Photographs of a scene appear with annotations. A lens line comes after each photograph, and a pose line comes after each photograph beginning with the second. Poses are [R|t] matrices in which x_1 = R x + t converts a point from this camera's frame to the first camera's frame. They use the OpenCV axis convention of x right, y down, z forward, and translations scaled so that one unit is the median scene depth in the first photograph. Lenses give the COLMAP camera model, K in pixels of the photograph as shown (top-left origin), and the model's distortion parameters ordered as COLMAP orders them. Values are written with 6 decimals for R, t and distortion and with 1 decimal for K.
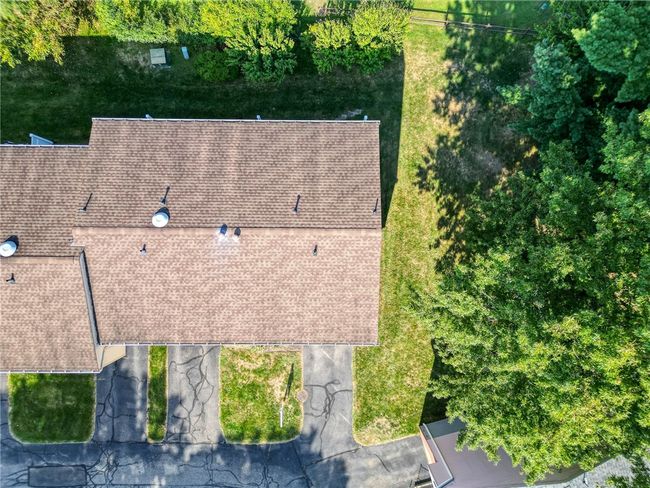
lens RADIAL K [[452.2, 0, 324.8], [0, 452.2, 243.5], [0, 0, 1]] dist [0.042748, -0.002824]
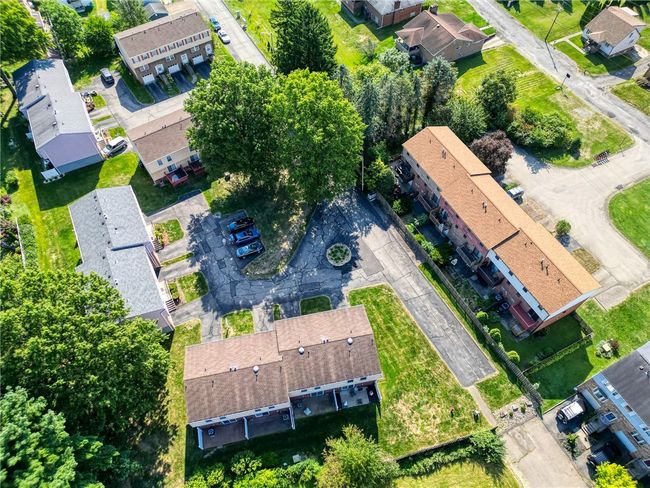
lens RADIAL K [[452.2, 0, 325.2], [0, 452.2, 243.8], [0, 0, 1]] dist [0.042748, -0.002824]
pose [[-0.978612, 0.179157, -0.101097, -0.448471], [-0.205155, -0.813788, 0.543746, -0.771859], [0.015144, 0.552857, 0.833138, -1.383089]]
